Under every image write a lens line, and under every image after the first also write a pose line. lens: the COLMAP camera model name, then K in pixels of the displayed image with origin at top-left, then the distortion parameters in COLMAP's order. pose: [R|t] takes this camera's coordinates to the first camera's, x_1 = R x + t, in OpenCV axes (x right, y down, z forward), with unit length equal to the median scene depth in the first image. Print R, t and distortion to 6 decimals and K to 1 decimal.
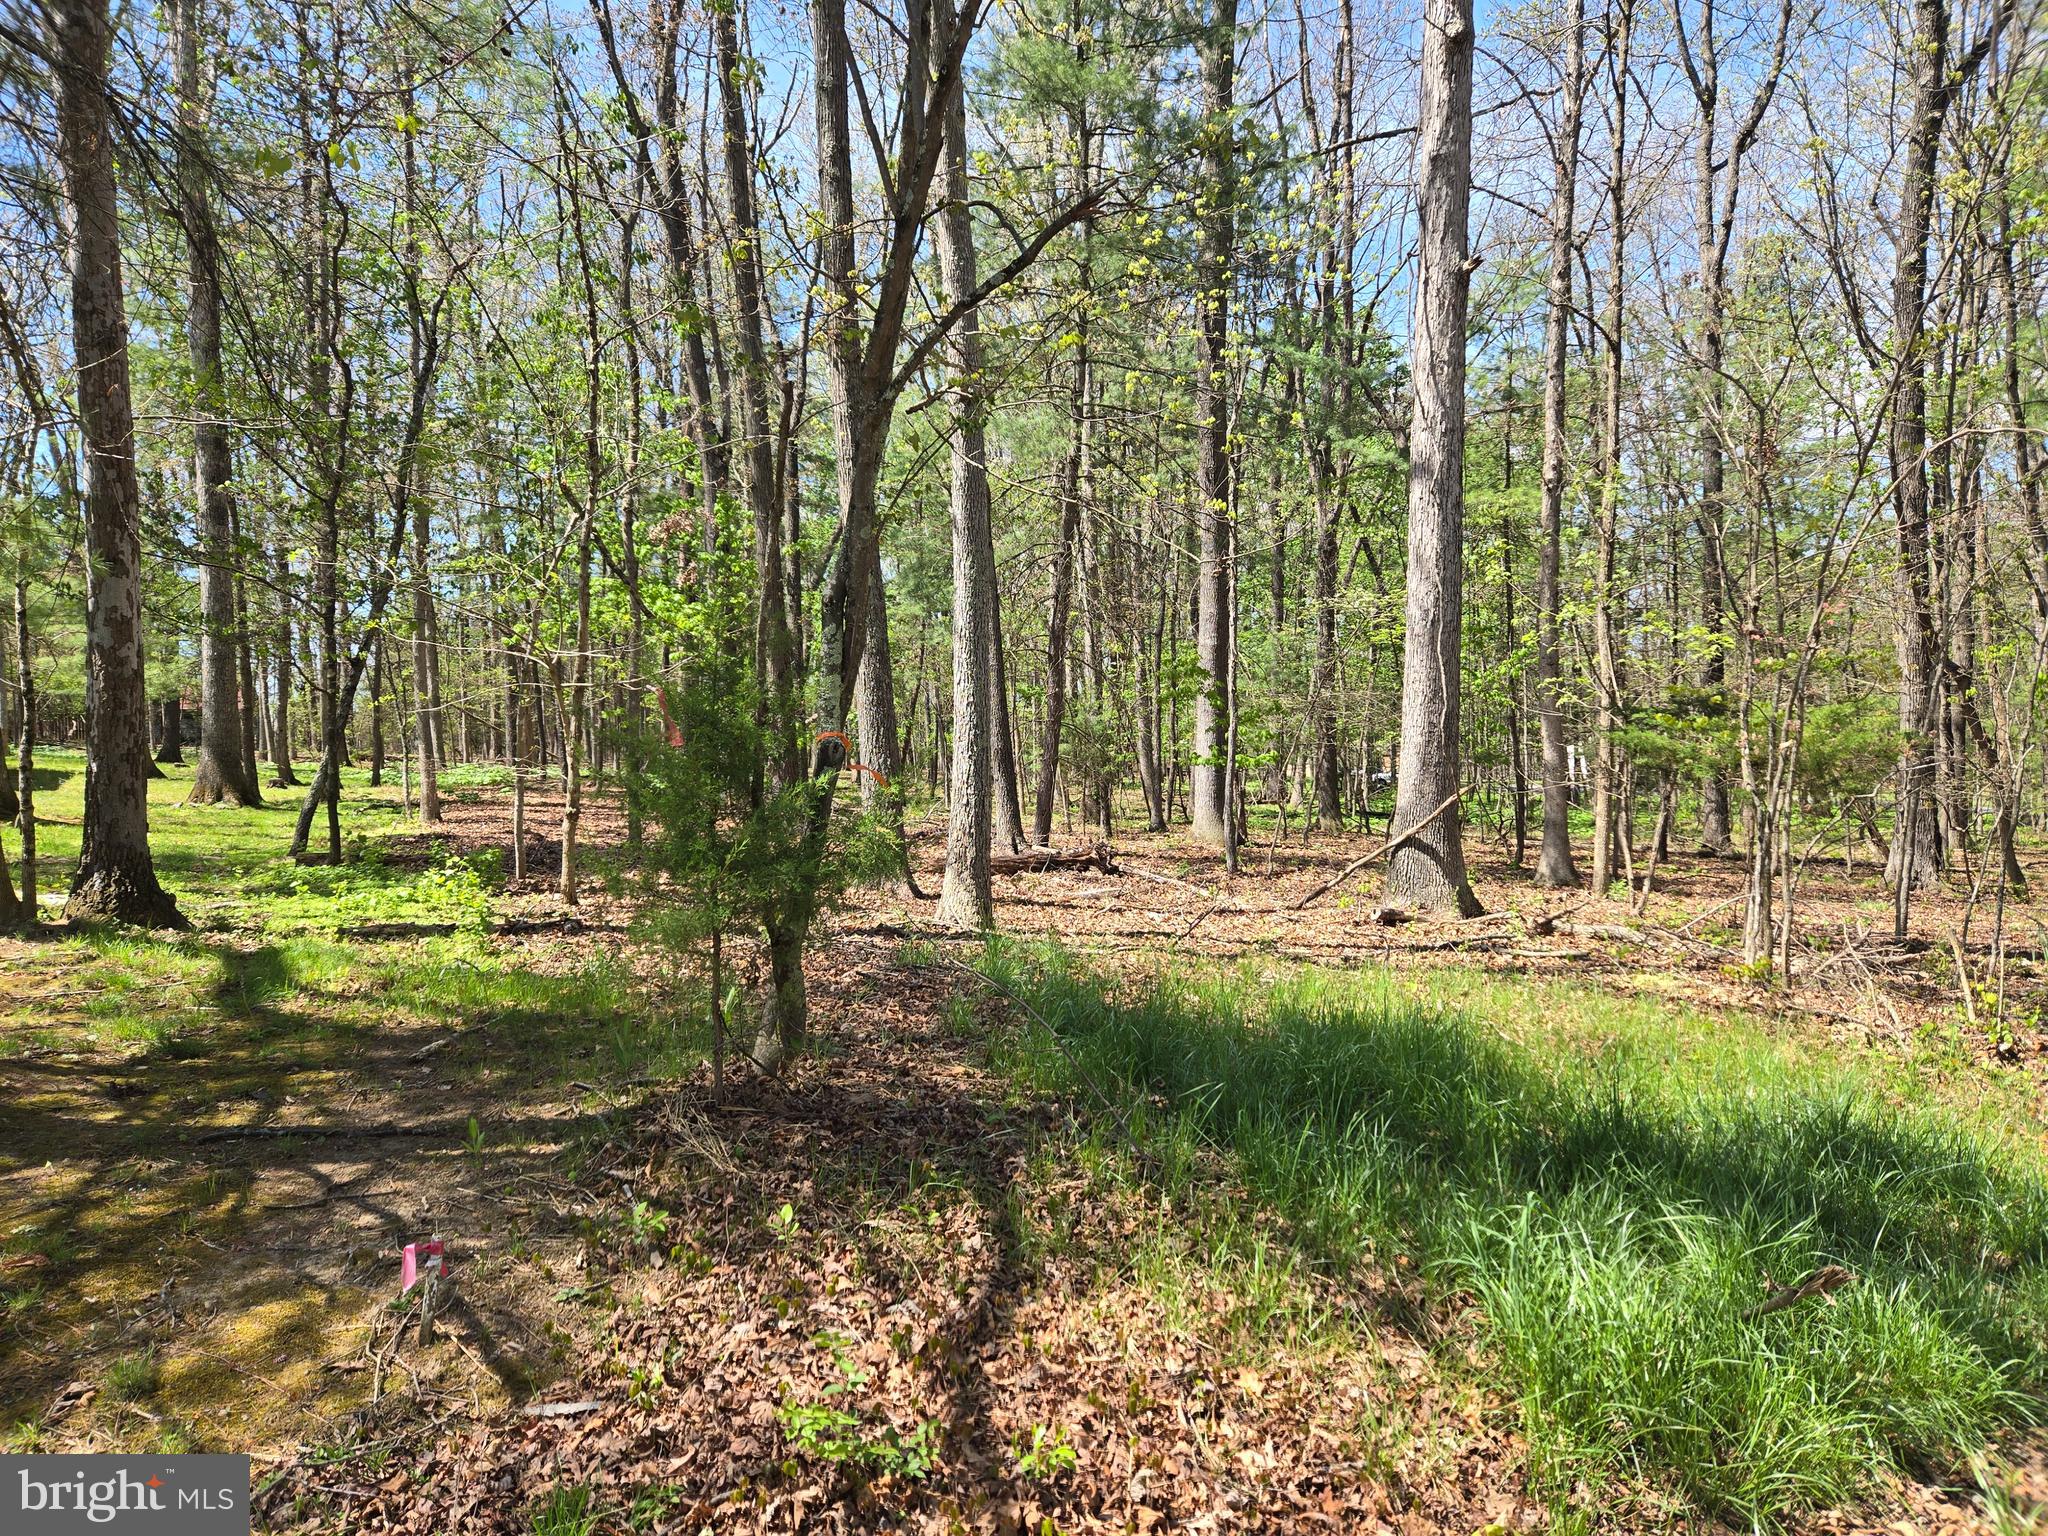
lens RADIAL K [[1396.3, 0, 1028.3], [0, 1396.3, 779.9], [0, 0, 1]] dist [0.036968, -0.048087]
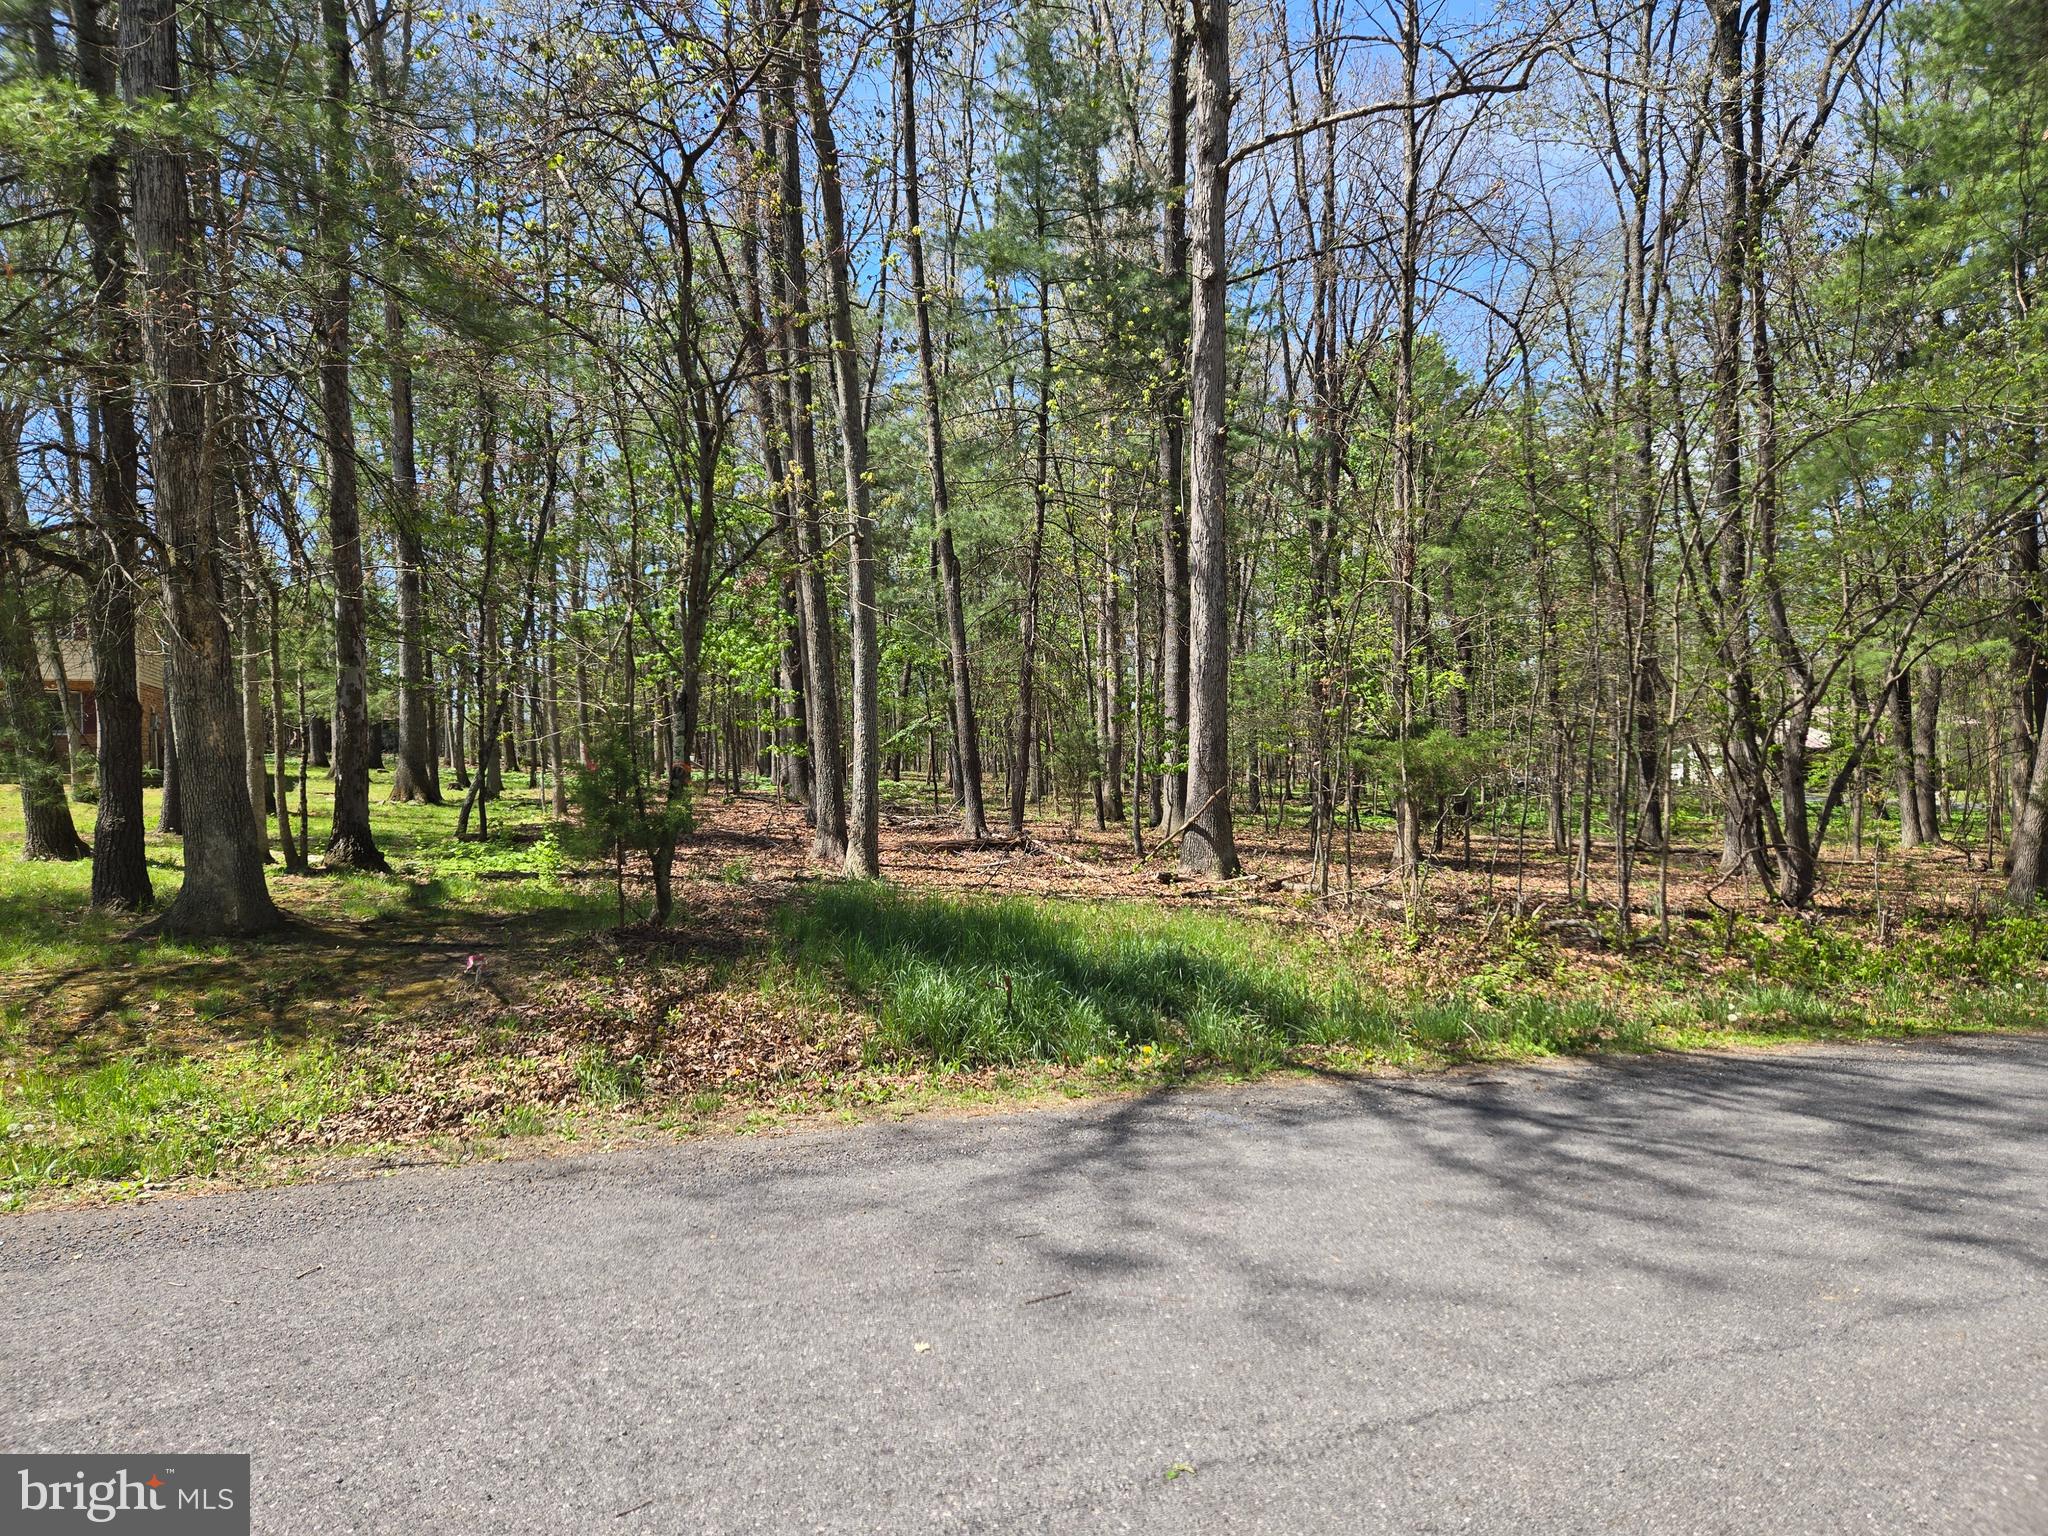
lens RADIAL K [[1396.3, 0, 1018.0], [0, 1396.3, 757.1], [0, 0, 1]] dist [0.036968, -0.048087]
pose [[0.993371, -0.002974, -0.114912, 0.266176], [0.001017, 0.999854, -0.017085, -0.003094], [0.114946, 0.016855, 0.993229, -0.456318]]
